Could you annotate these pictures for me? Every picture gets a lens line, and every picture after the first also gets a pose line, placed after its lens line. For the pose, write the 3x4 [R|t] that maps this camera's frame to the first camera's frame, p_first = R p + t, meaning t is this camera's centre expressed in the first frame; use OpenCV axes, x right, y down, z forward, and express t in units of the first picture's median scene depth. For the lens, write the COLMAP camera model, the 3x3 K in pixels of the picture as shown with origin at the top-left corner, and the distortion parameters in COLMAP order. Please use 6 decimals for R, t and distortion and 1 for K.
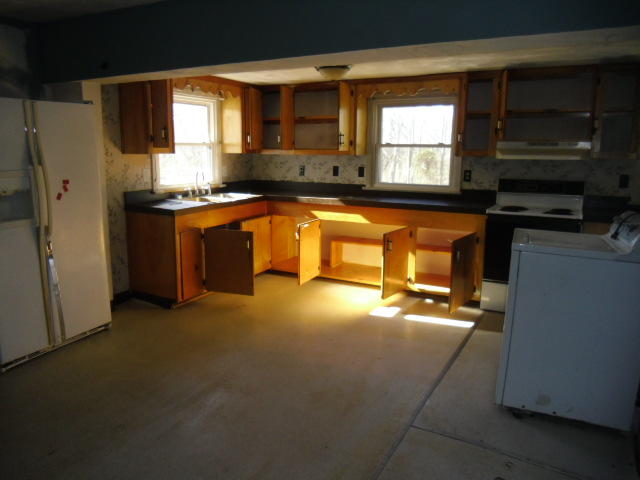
lens RADIAL K [[537.6, 0, 320.0], [0, 537.6, 240.0], [0, 0, 1]] dist [0.004746, 0.001400]
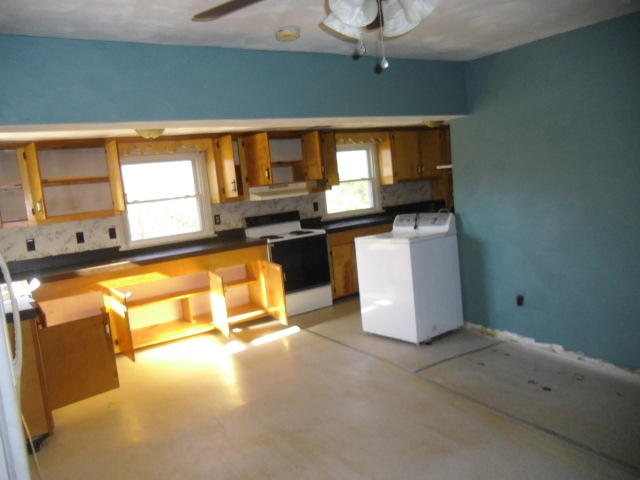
lens RADIAL K [[494.0, 0, 320.0], [0, 494.0, 240.0], [0, 0, 1]] dist [-0.030521, -0.002752]
pose [[0.433016, -0.150689, 0.888702, -0.590764], [0.256669, 0.965725, 0.038688, -0.061570], [-0.864071, 0.211350, 0.456851, 0.327809]]
